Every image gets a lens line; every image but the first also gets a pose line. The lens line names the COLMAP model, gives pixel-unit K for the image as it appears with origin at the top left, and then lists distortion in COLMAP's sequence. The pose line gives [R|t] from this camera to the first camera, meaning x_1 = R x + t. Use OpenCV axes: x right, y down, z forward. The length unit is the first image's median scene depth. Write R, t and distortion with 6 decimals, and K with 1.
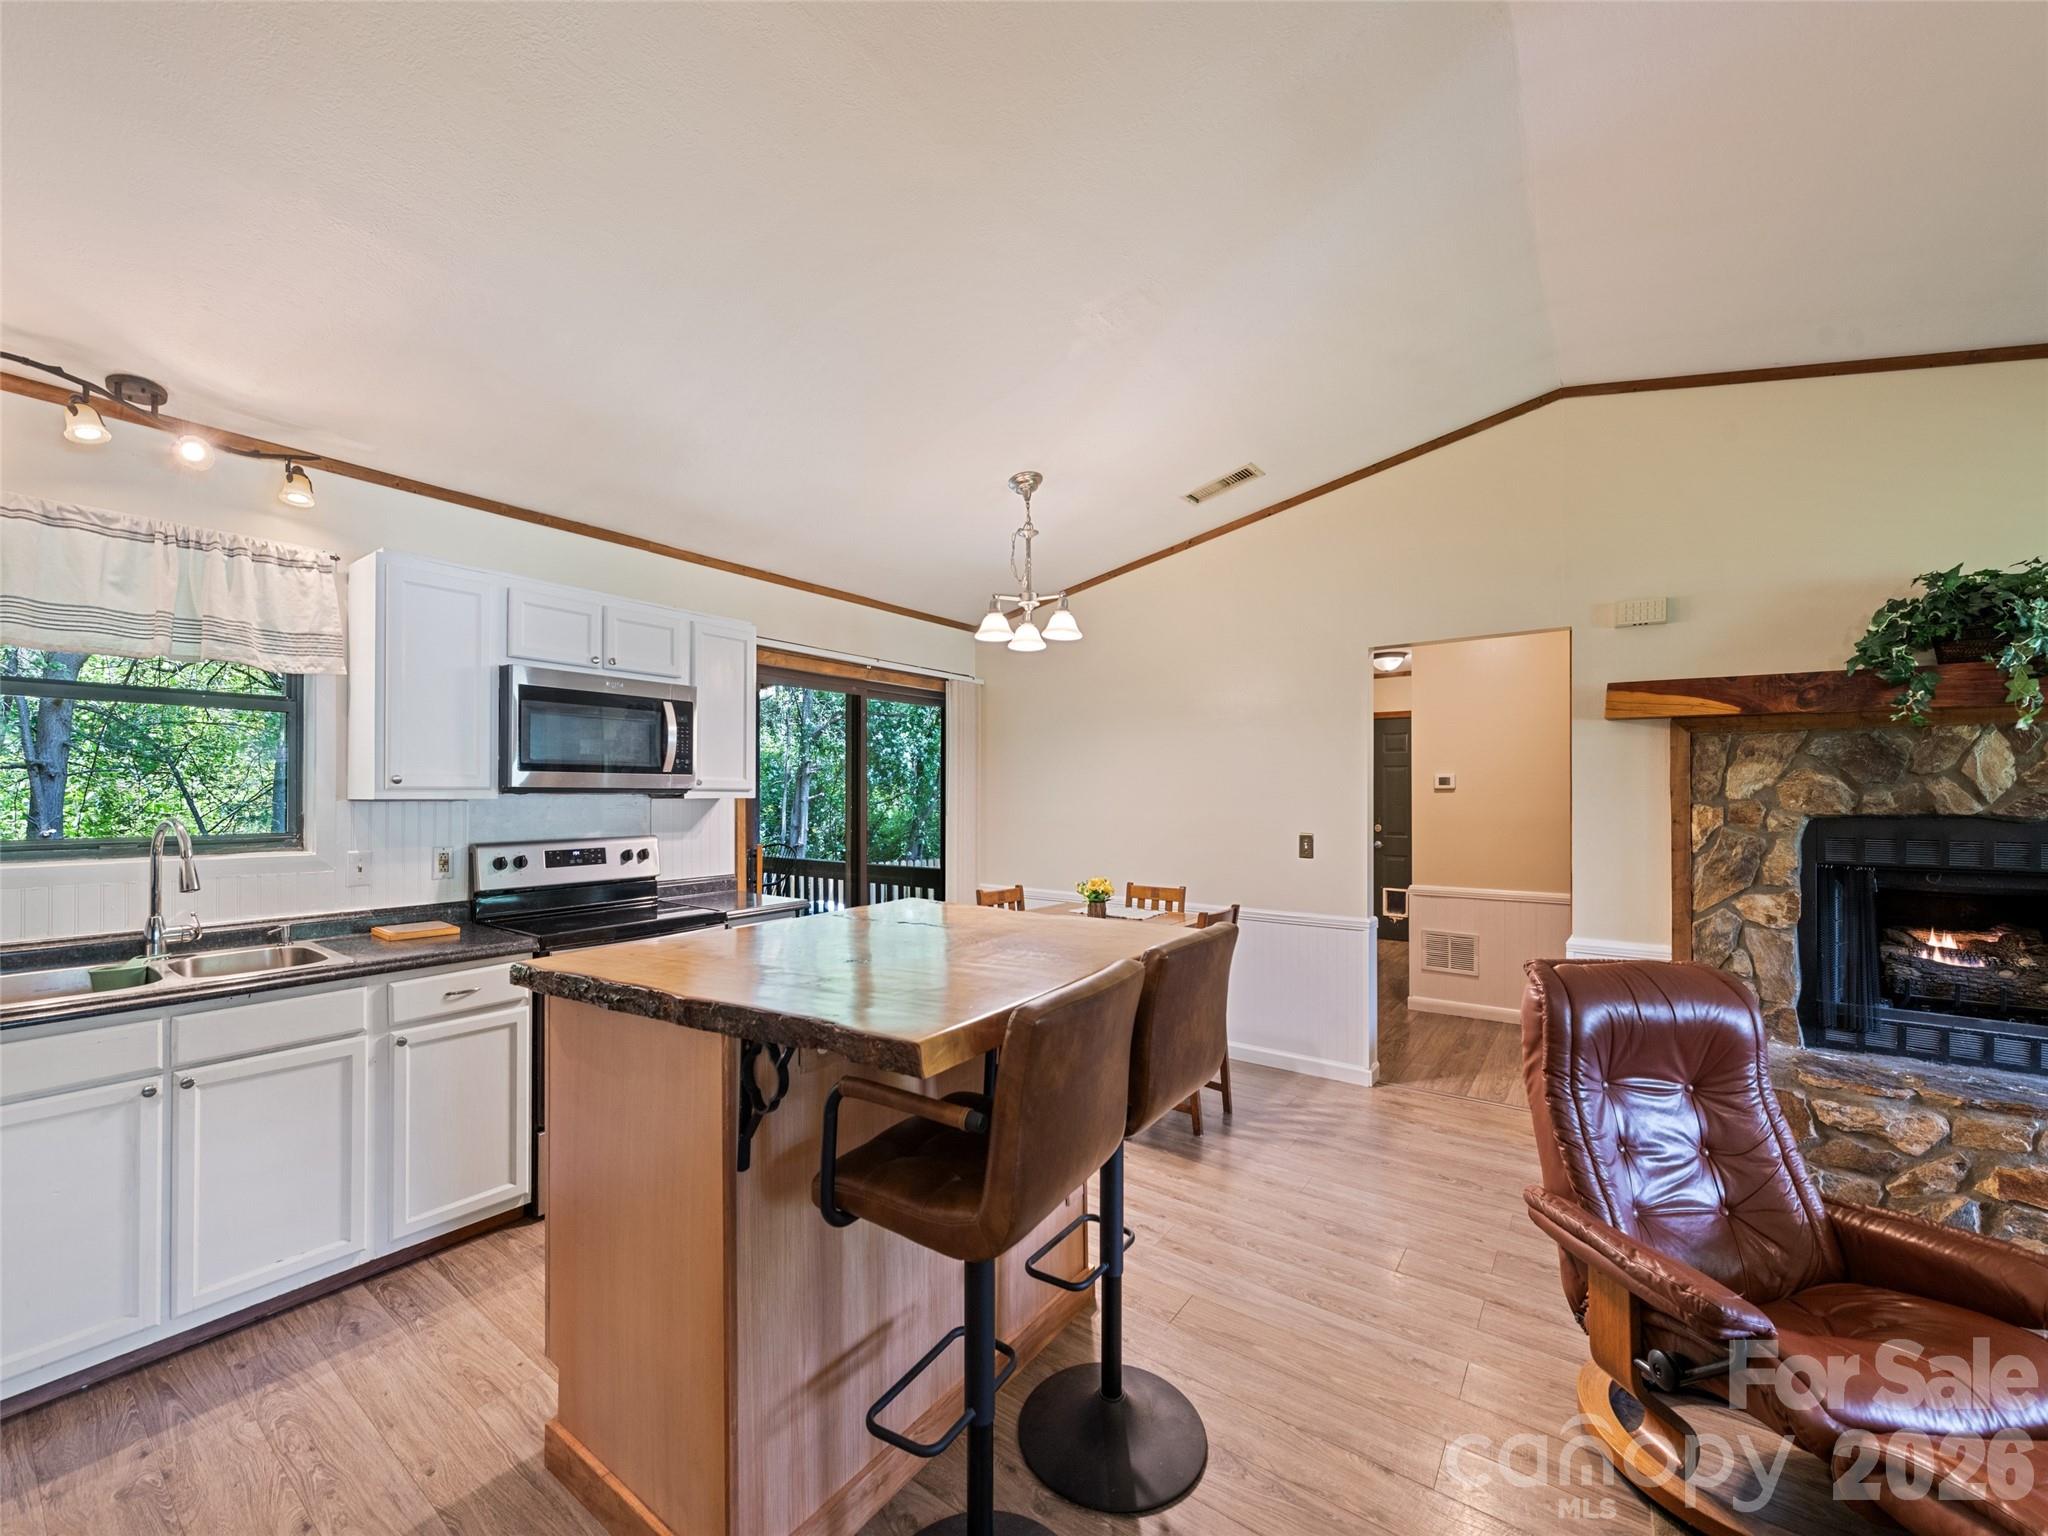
lens RADIAL K [[813.7, 0, 1022.9], [0, 813.7, 791.5], [0, 0, 1]] dist [0.011066, -0.002668]
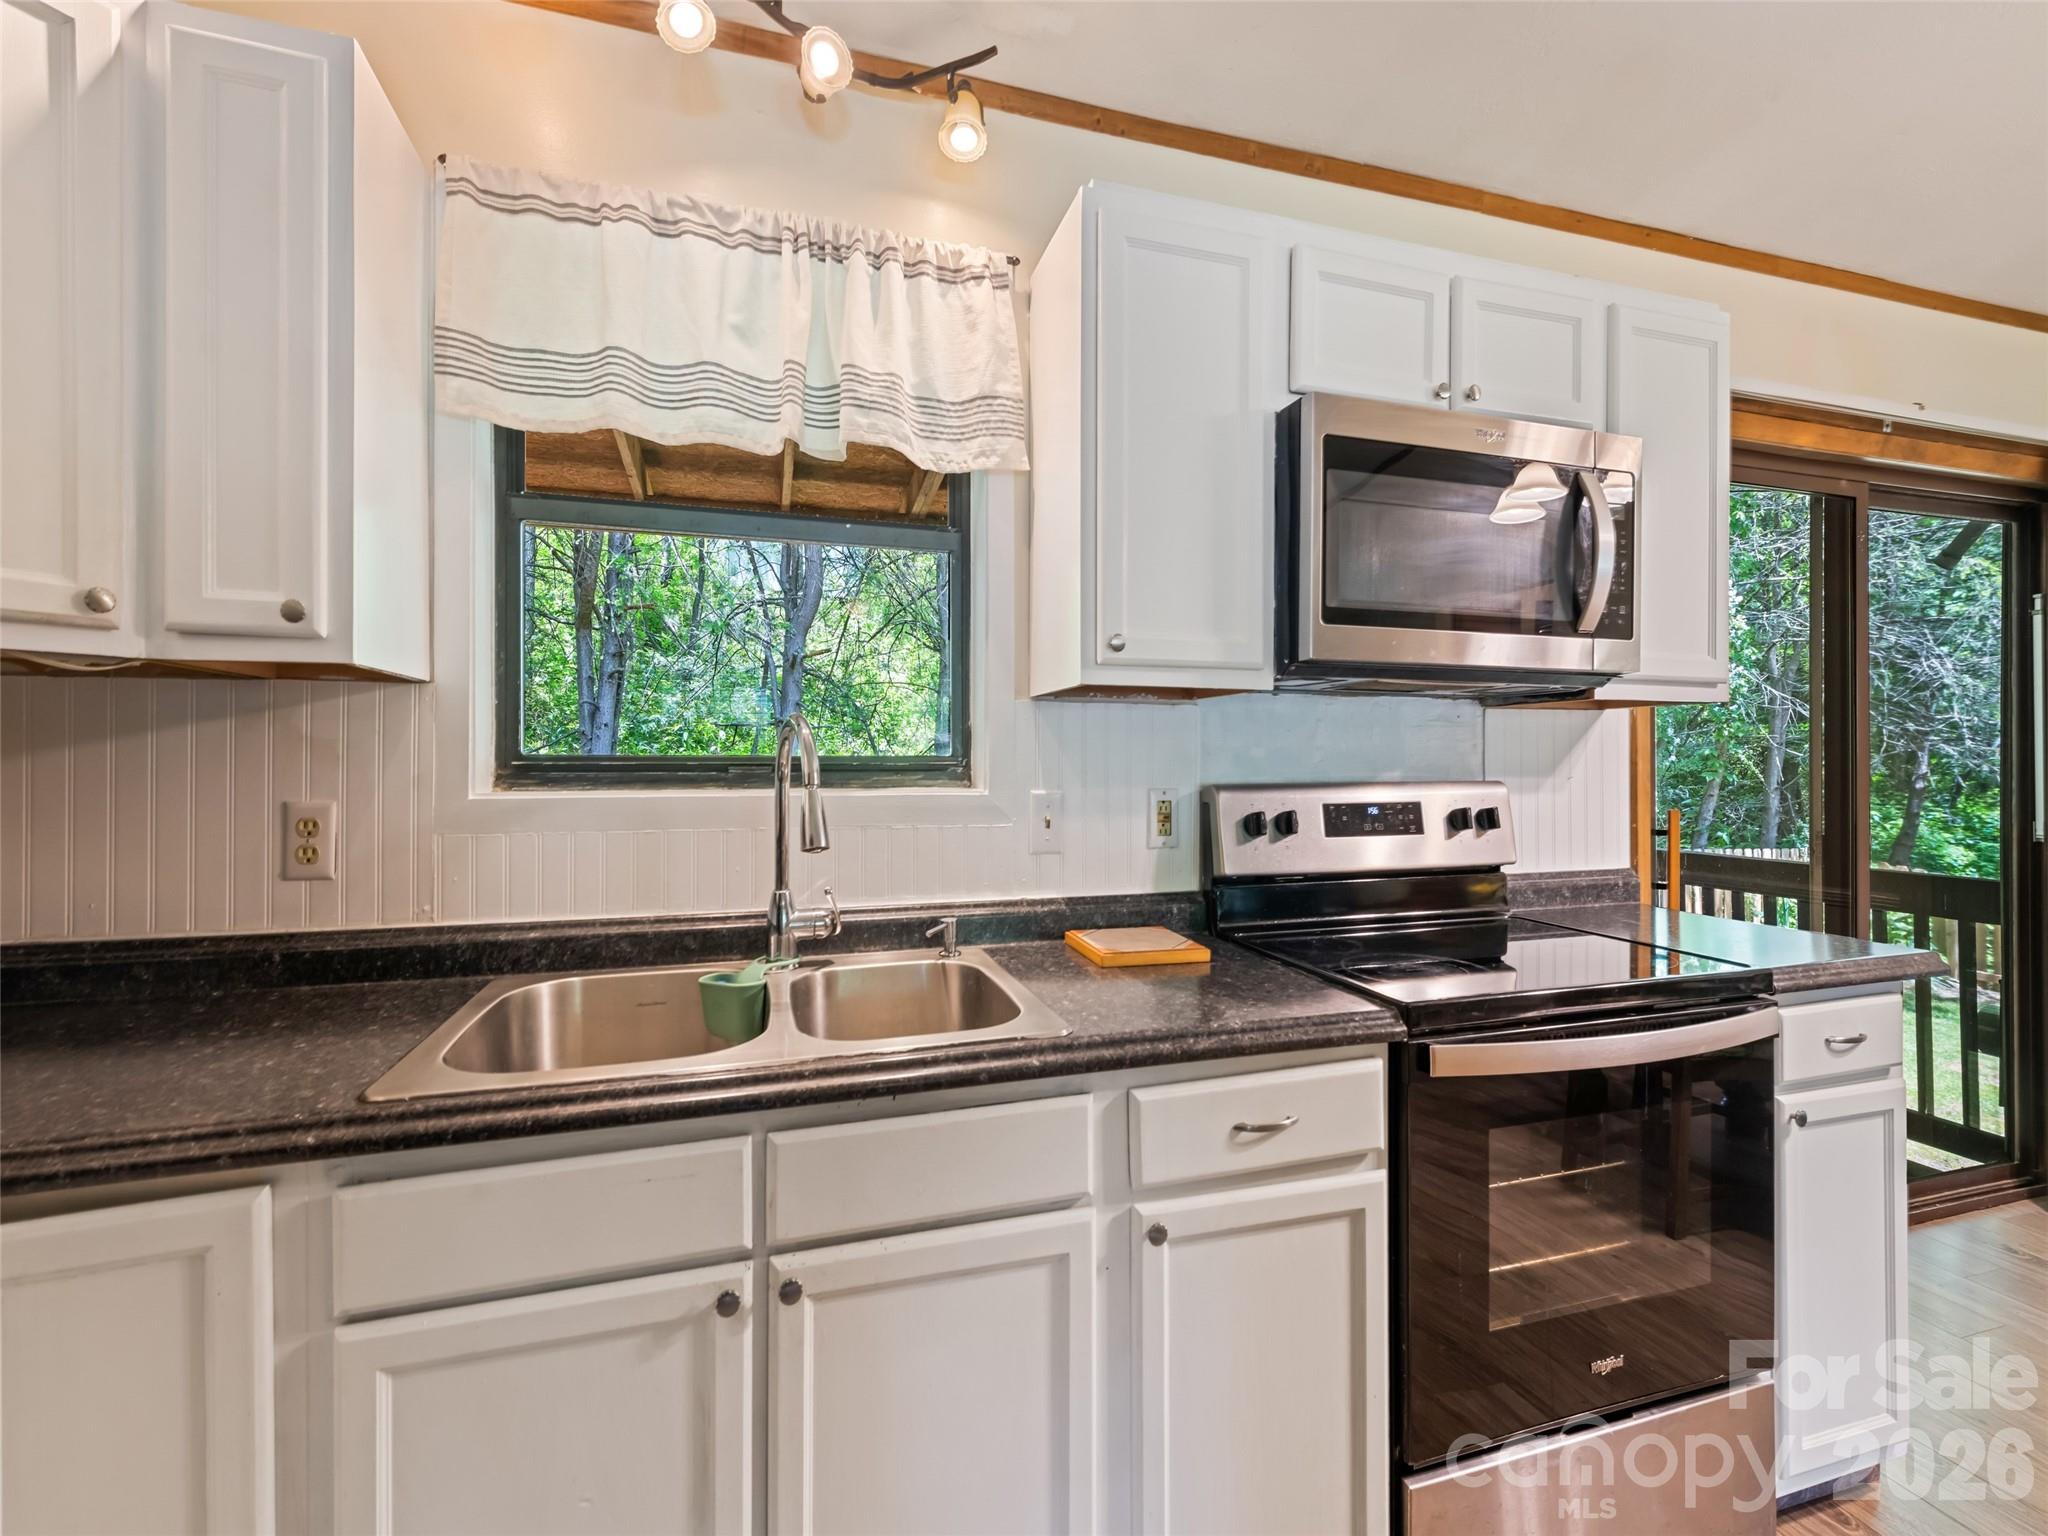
lens RADIAL K [[884.3, 0, 1024.0], [0, 884.3, 768.0], [0, 0, 1]] dist [0.001913, 0.000126]
pose [[0.801758, 0.000772, -0.597648, -0.456701], [0.002713, 0.999984, 0.004931, 0.053312], [0.597642, -0.005574, 0.801744, 0.501782]]
